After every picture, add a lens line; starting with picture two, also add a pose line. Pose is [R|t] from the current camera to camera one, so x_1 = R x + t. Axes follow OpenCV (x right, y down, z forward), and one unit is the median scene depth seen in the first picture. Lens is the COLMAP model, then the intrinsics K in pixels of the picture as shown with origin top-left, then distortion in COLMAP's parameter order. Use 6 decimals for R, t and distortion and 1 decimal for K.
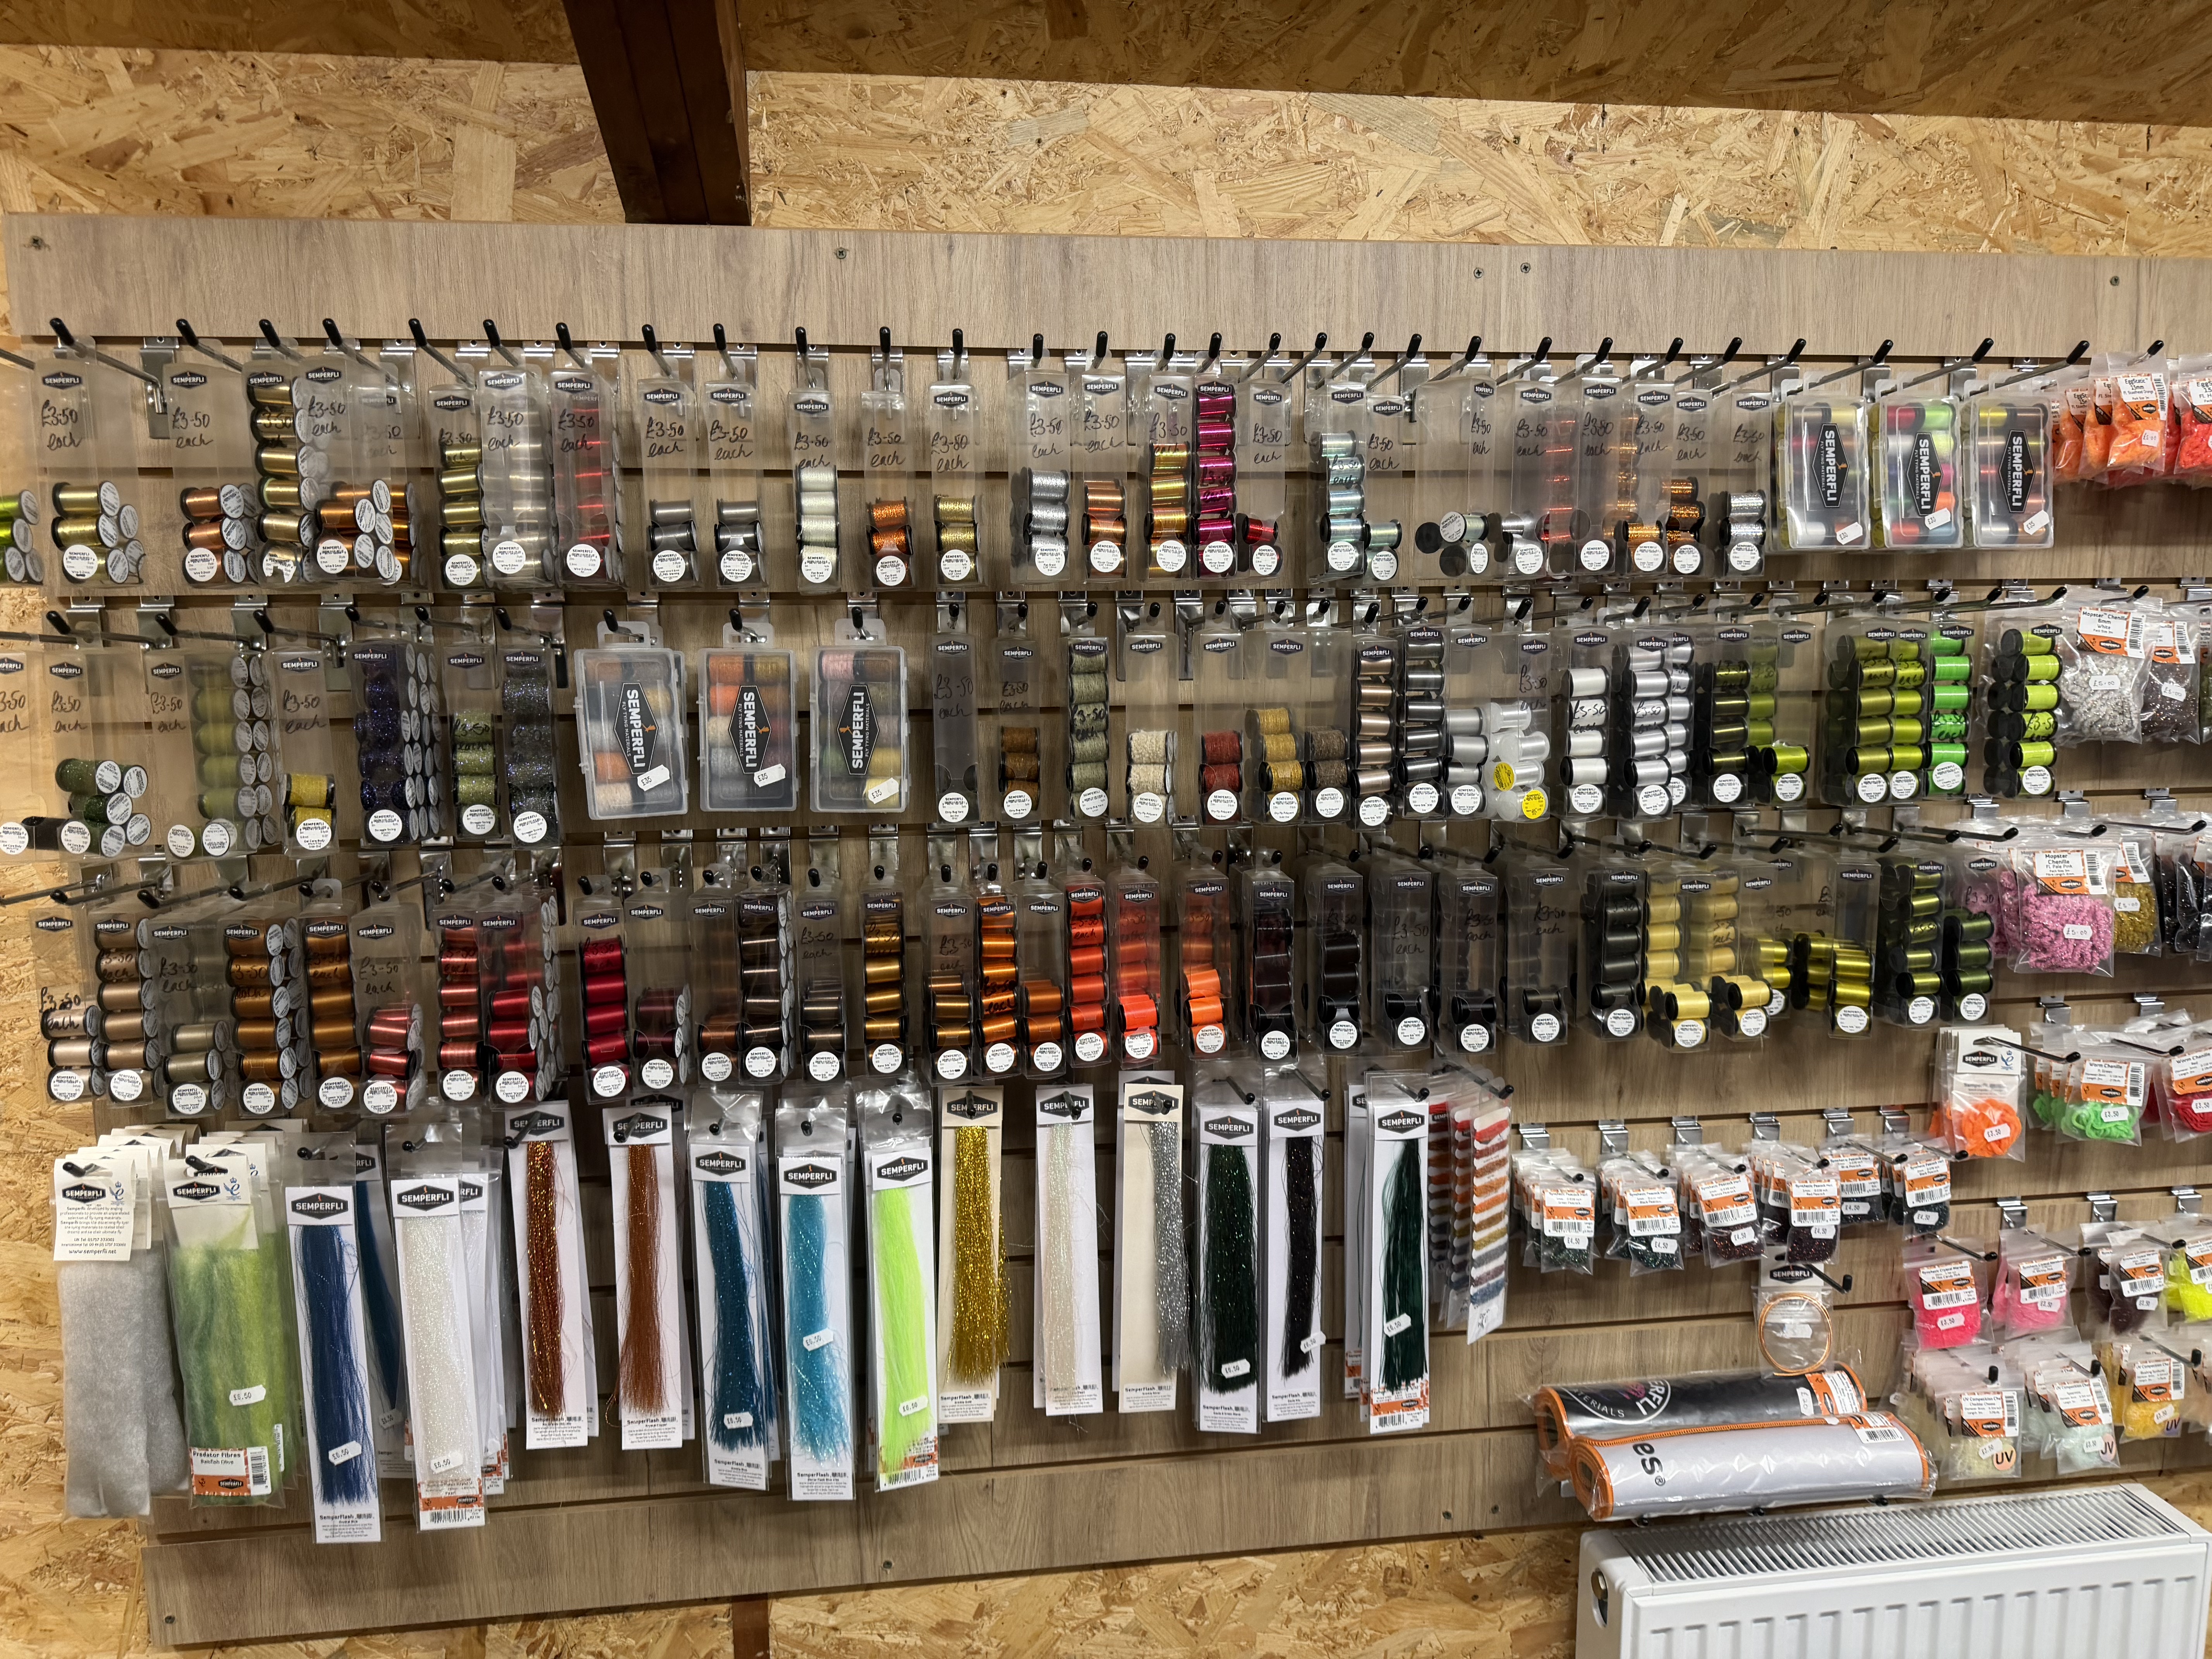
lens RADIAL K [[1559.3, 0, 1105.2], [0, 1559.3, 833.2], [0, 0, 1]] dist [0.005765, -0.009287]
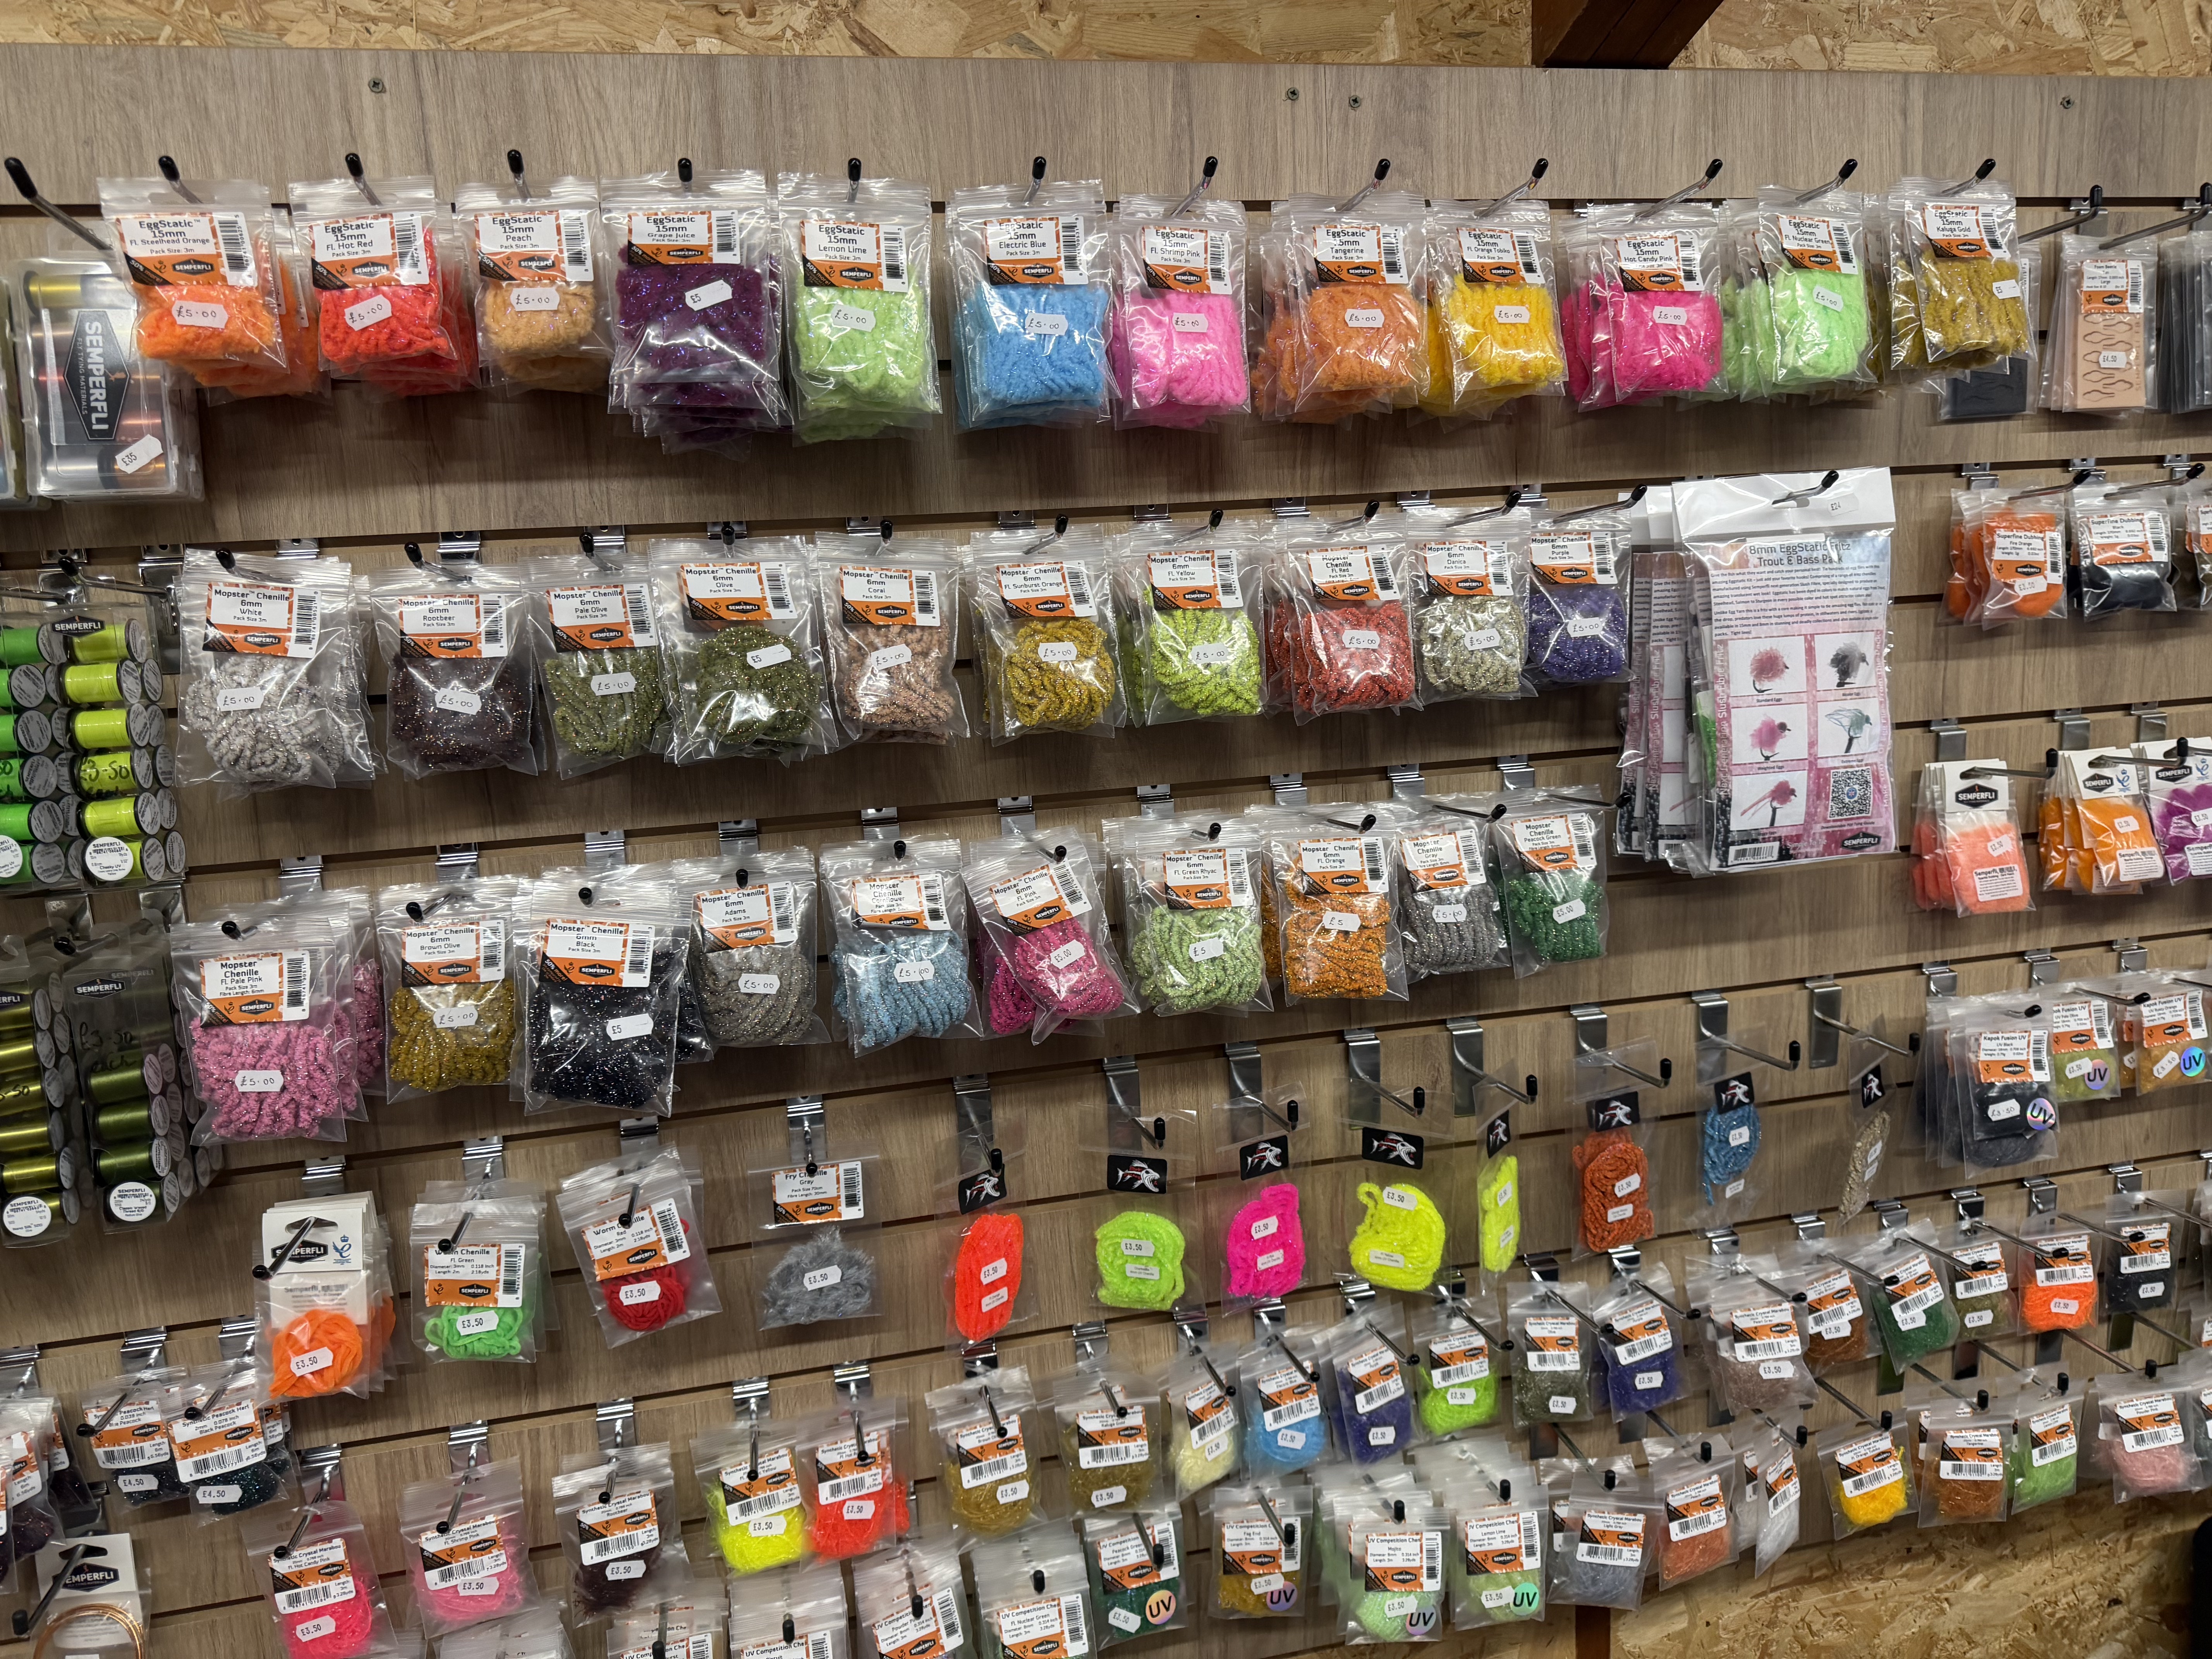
lens RADIAL K [[1559.3, 0, 1105.2], [0, 1559.3, 833.2], [0, 0, 1]] dist [0.005765, -0.009287]
pose [[0.994701, -0.058595, 0.084475, 0.865561], [0.056832, 0.998116, 0.023125, -0.032829], [-0.085671, -0.018202, 0.996157, 0.299170]]
